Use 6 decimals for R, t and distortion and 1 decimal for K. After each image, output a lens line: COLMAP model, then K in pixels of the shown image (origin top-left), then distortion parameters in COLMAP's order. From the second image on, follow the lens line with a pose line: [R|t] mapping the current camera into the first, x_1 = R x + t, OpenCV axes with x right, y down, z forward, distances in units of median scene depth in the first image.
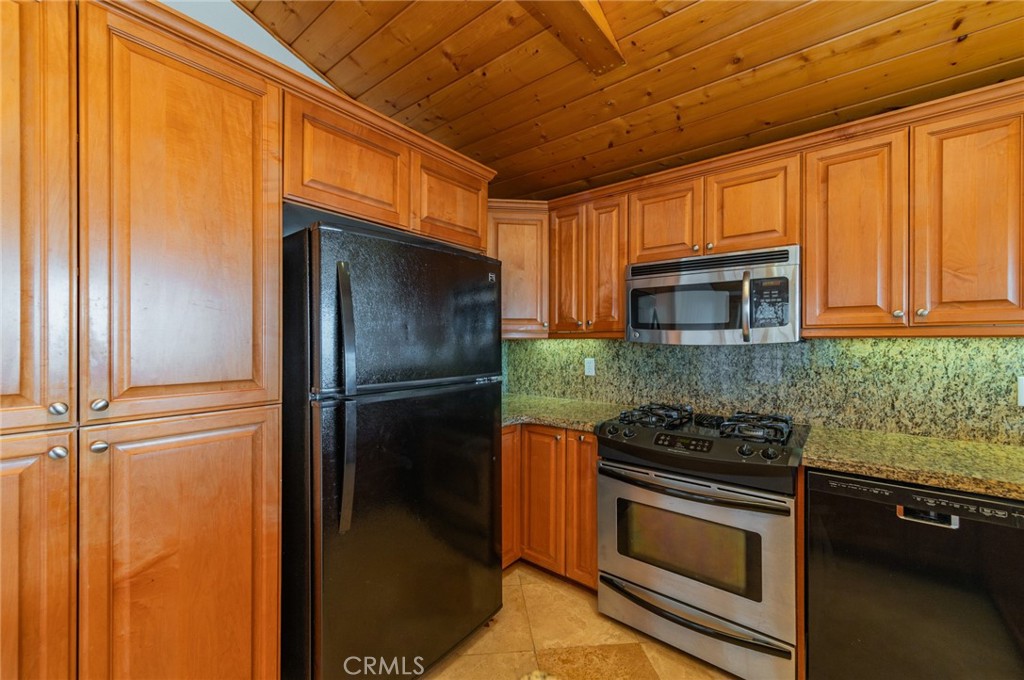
lens RADIAL K [[403.8, 0, 502.7], [0, 403.8, 342.2], [0, 0, 1]] dist [0.005952, -0.001789]
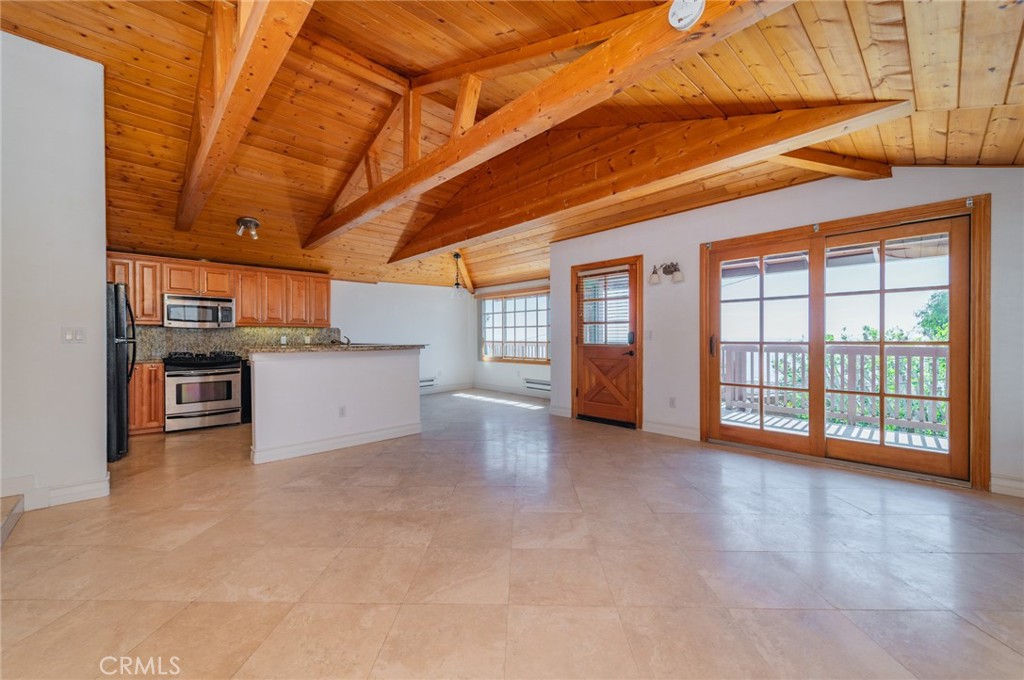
lens RADIAL K [[403.8, 0, 523.1], [0, 403.8, 341.8], [0, 0, 1]] dist [0.005952, -0.001789]
pose [[0.108554, -0.011933, 0.994019, -2.263405], [0.000883, 0.999929, 0.011907, 0.079214], [-0.994090, -0.000415, 0.108557, -1.678475]]
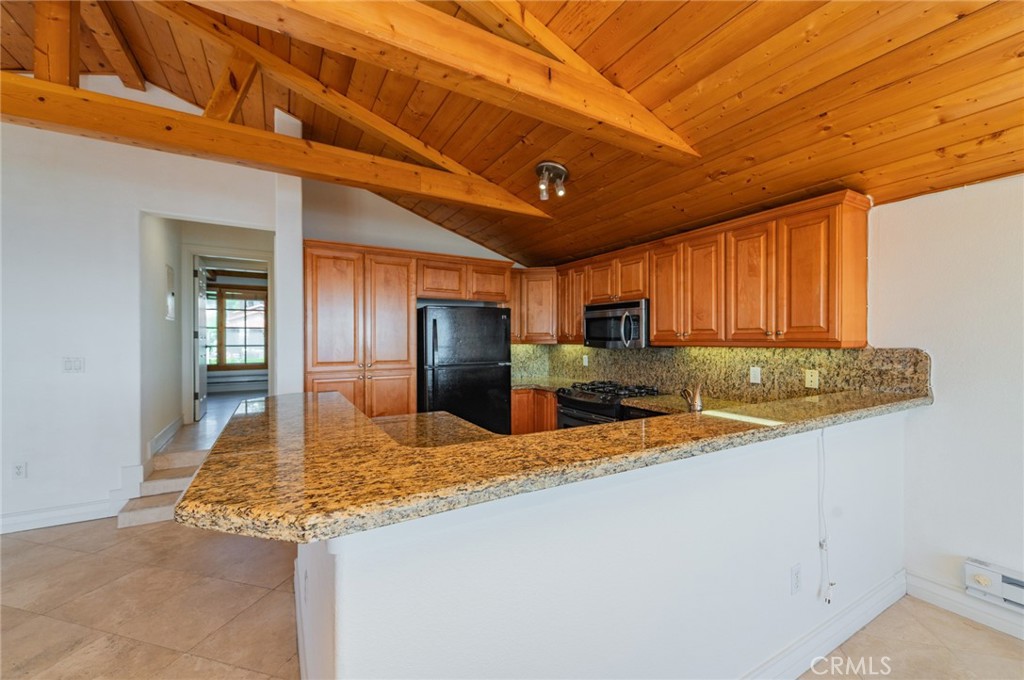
lens RADIAL K [[403.8, 0, 505.5], [0, 403.8, 339.5], [0, 0, 1]] dist [0.005952, -0.001789]
pose [[0.935330, -0.000072, -0.353777, 0.766855], [-0.000525, 0.999999, -0.001593, -0.037172], [0.353776, 0.001676, 0.935329, -1.054598]]
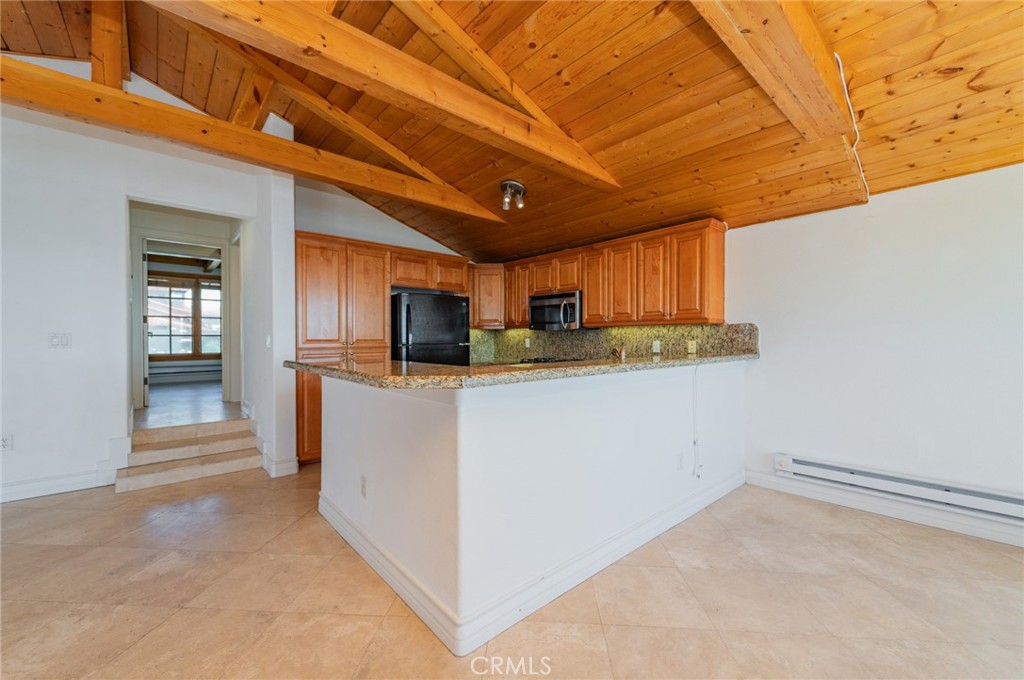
lens RADIAL K [[403.8, 0, 507.0], [0, 403.8, 339.7], [0, 0, 1]] dist [0.005952, -0.001789]
pose [[0.987548, -0.000750, -0.157314, 0.661539], [0.001124, 0.999997, 0.002291, 0.060863], [0.157312, -0.002439, 0.987546, -1.534722]]
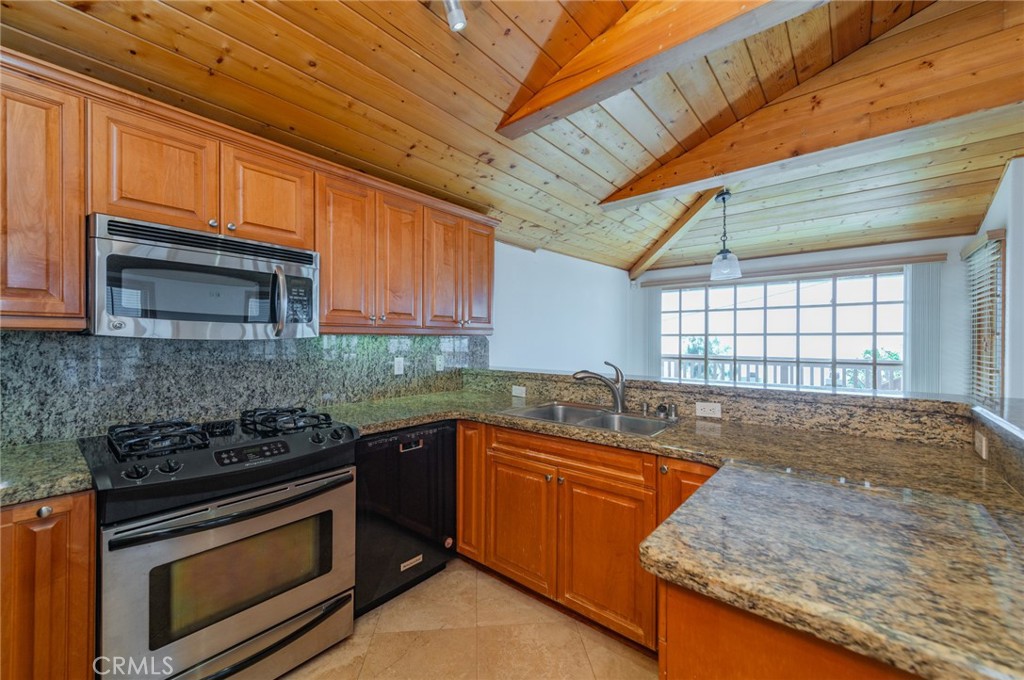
lens RADIAL K [[403.8, 0, 521.4], [0, 403.8, 342.5], [0, 0, 1]] dist [0.005952, -0.001789]
pose [[-0.006001, -0.006368, 0.999962, -0.405502], [-0.000109, 0.999980, 0.006367, 0.007071], [-0.999982, -0.000071, -0.006002, 0.414283]]
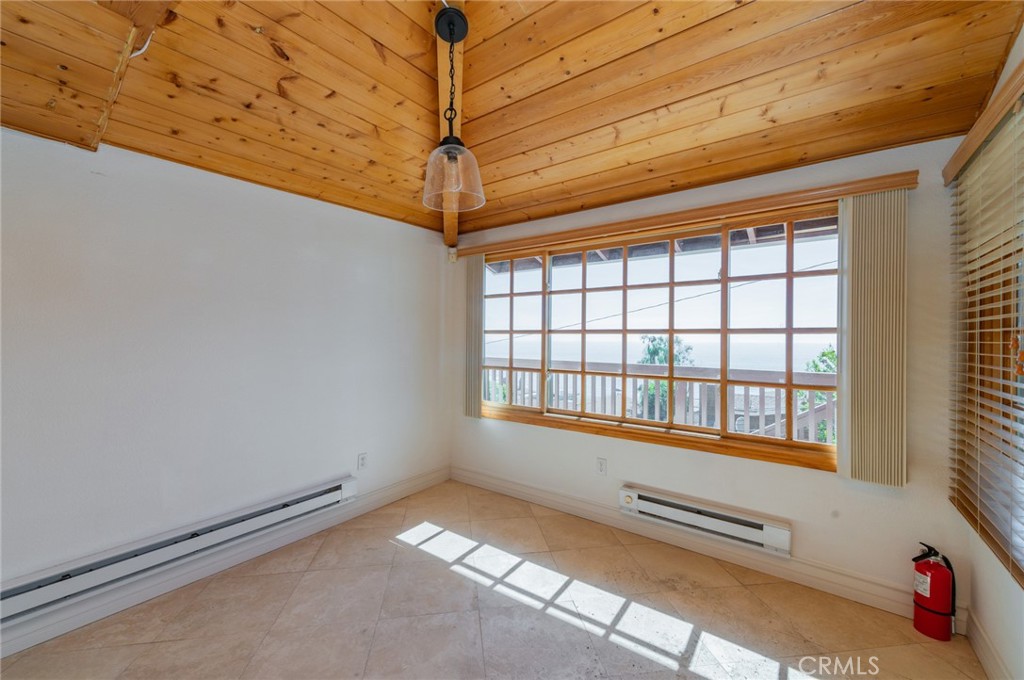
lens RADIAL K [[403.8, 0, 517.2], [0, 403.8, 336.7], [0, 0, 1]] dist [0.005952, -0.001789]
pose [[-0.073353, 0.005153, 0.997293, 0.688997], [-0.006412, 0.999964, -0.005639, 0.001308], [-0.997285, -0.006808, -0.073318, -0.667268]]
